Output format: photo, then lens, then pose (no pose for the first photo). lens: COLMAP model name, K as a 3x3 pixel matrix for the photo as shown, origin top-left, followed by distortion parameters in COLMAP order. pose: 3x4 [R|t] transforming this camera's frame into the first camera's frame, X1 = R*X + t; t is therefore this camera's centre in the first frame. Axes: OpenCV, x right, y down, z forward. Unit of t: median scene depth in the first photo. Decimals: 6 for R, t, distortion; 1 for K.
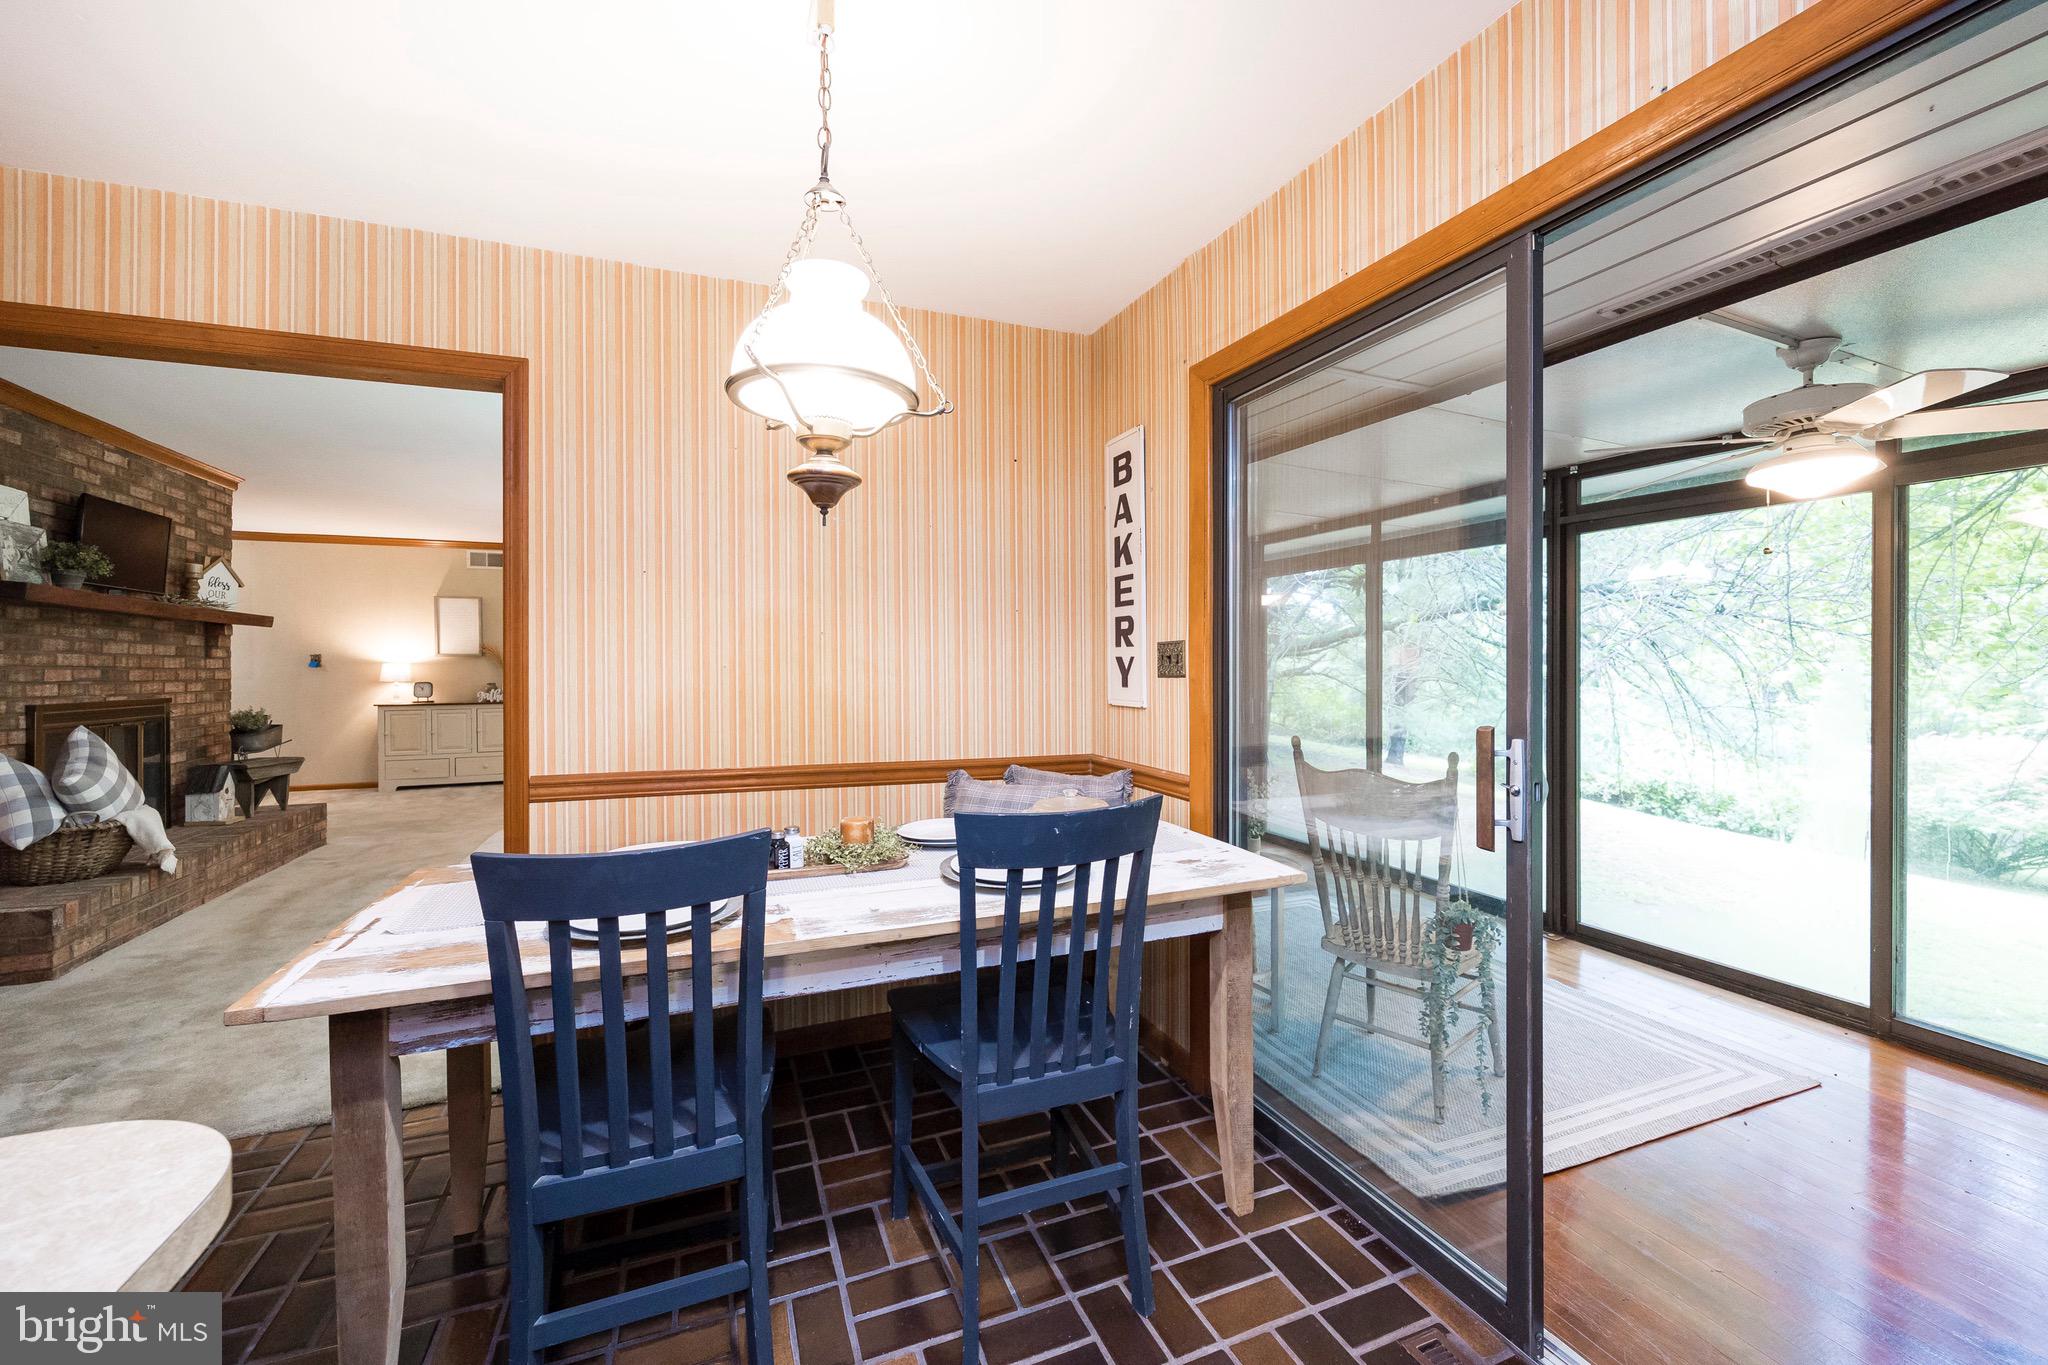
lens RADIAL K [[817.7, 0, 1026.8], [0, 817.7, 666.9], [0, 0, 1]] dist [0.002695, -0.000941]
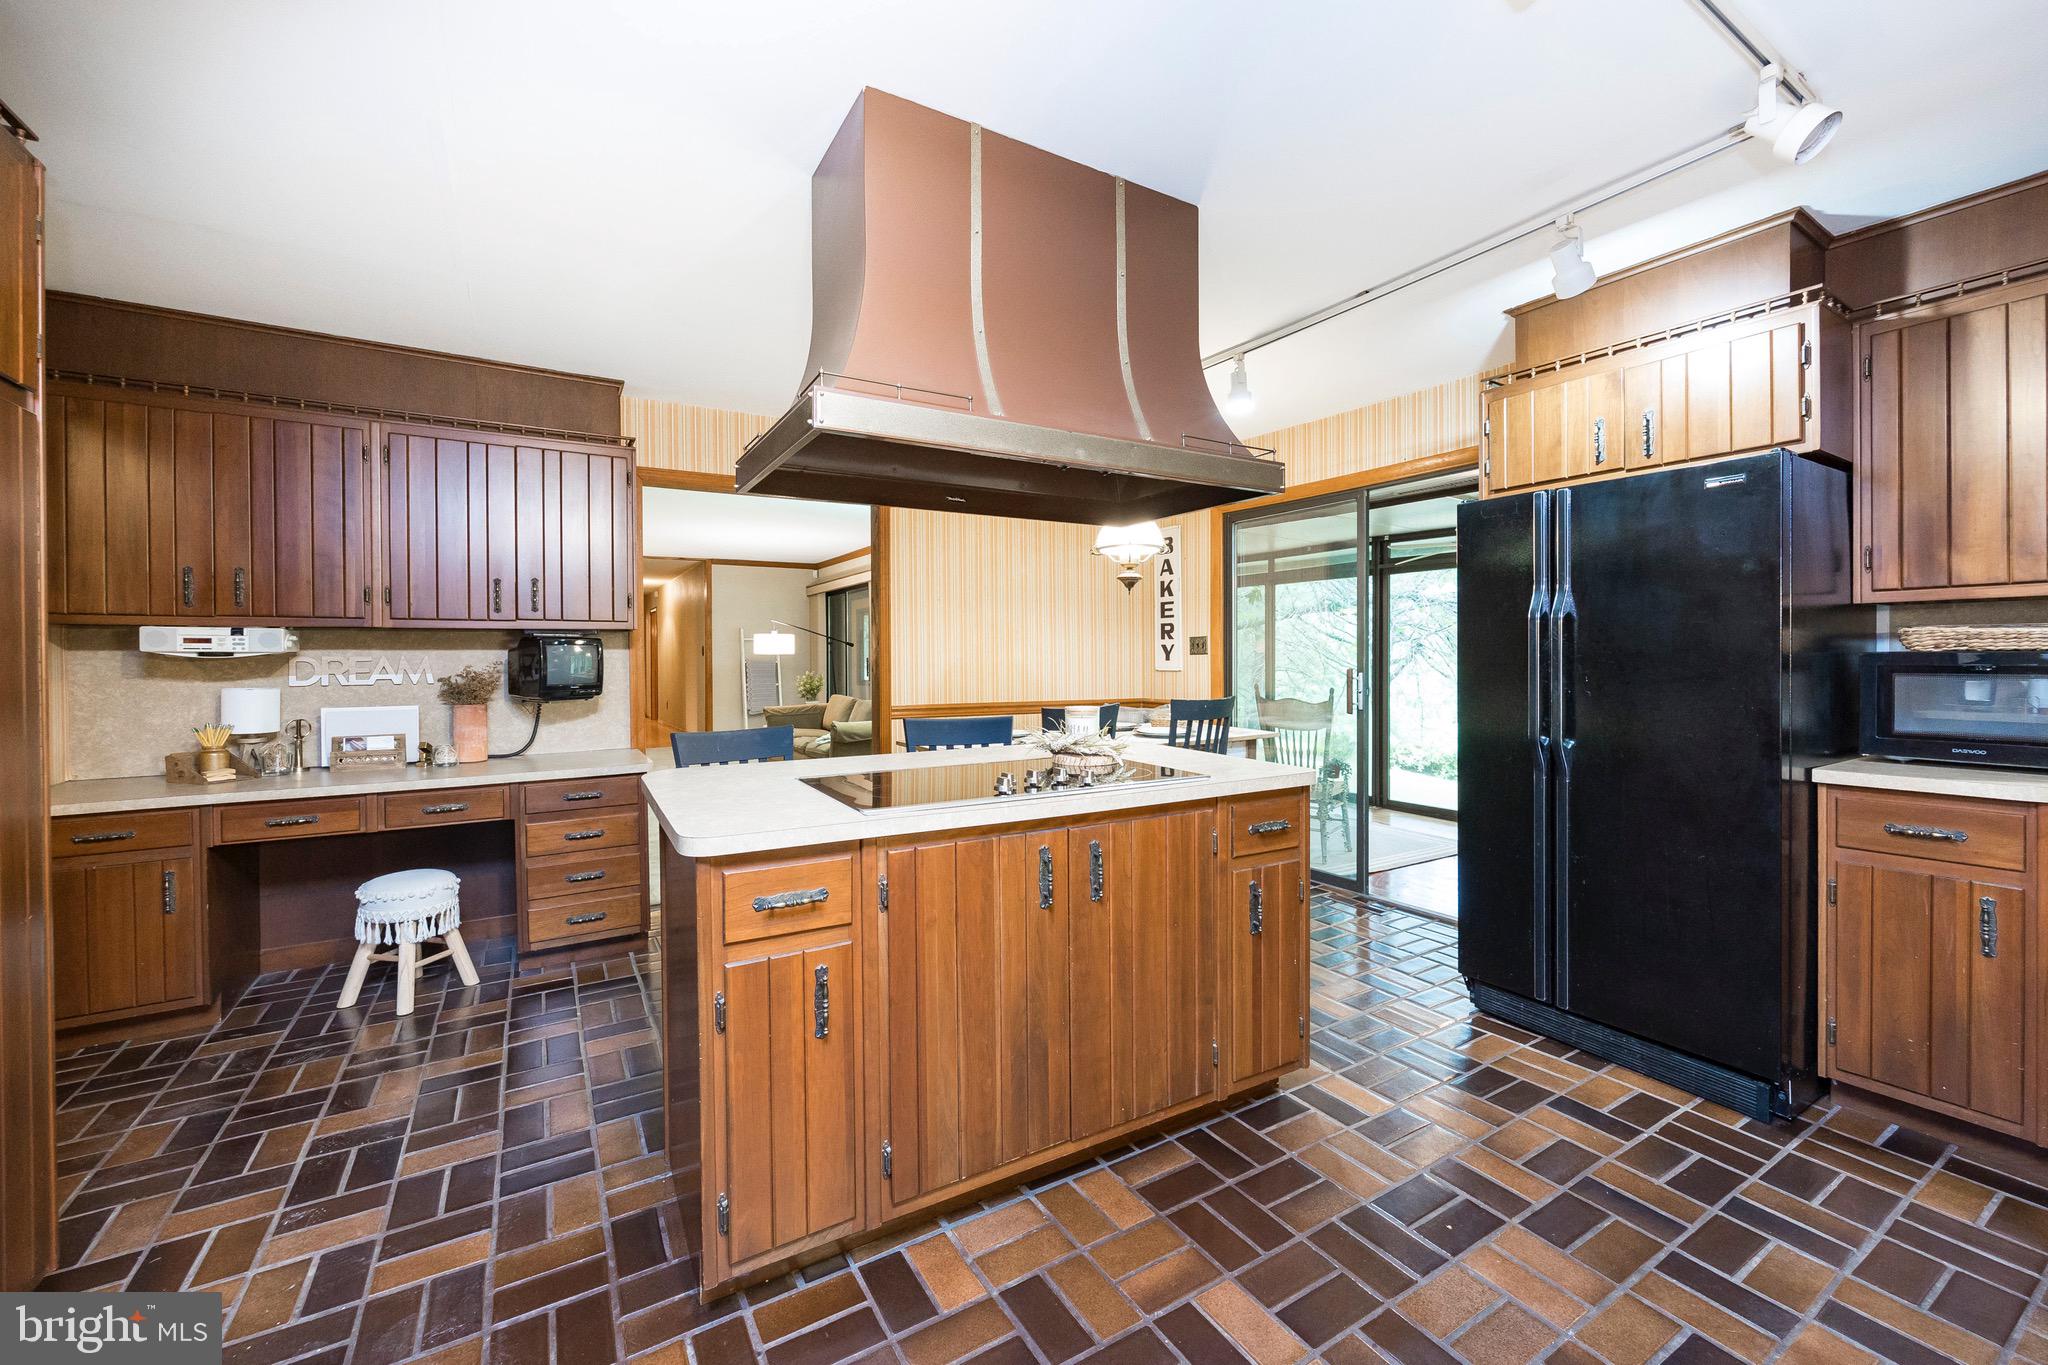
lens RADIAL K [[817.7, 0, 1023.4], [0, 817.7, 664.7], [0, 0, 1]] dist [0.002695, -0.000941]
pose [[0.987086, -0.004252, 0.160132, -0.404357], [0.003203, 0.999972, 0.006808, 0.016094], [-0.160157, -0.006207, 0.987072, -0.646249]]
